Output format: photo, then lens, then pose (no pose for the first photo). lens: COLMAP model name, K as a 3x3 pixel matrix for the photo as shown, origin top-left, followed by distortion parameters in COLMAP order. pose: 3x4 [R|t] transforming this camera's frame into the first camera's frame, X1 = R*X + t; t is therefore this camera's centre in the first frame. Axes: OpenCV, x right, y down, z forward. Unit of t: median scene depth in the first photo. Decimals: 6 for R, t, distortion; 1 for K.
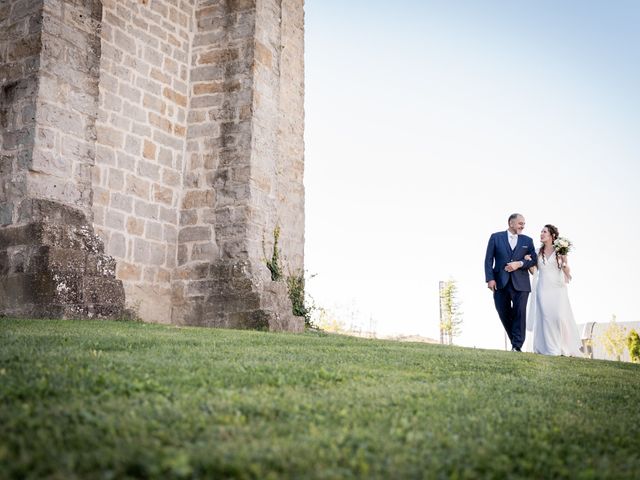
lens RADIAL K [[762.6, 0, 320.2], [0, 762.6, 239.8], [0, 0, 1]] dist [0.000962, 0.000000]
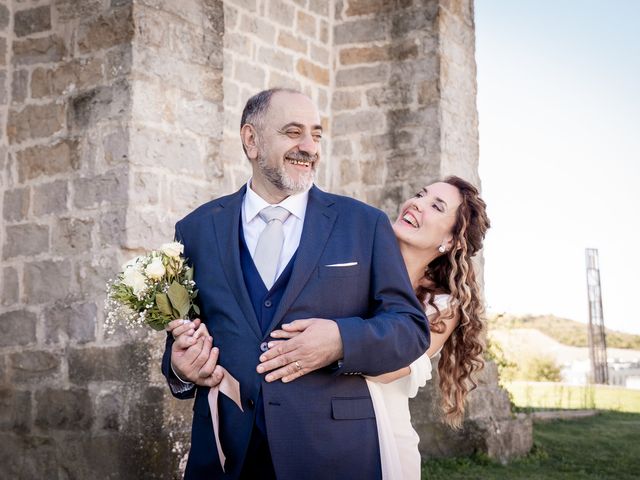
lens RADIAL K [[1071.9, 0, 319.9], [0, 1071.9, 240.2], [0, 0, 1]] dist [0.007341, 0.000000]
pose [[0.989892, -0.026876, -0.139254, -0.106281], [0.027776, 0.999604, 0.004525, -0.084619], [0.139077, -0.008347, 0.990246, 0.194811]]
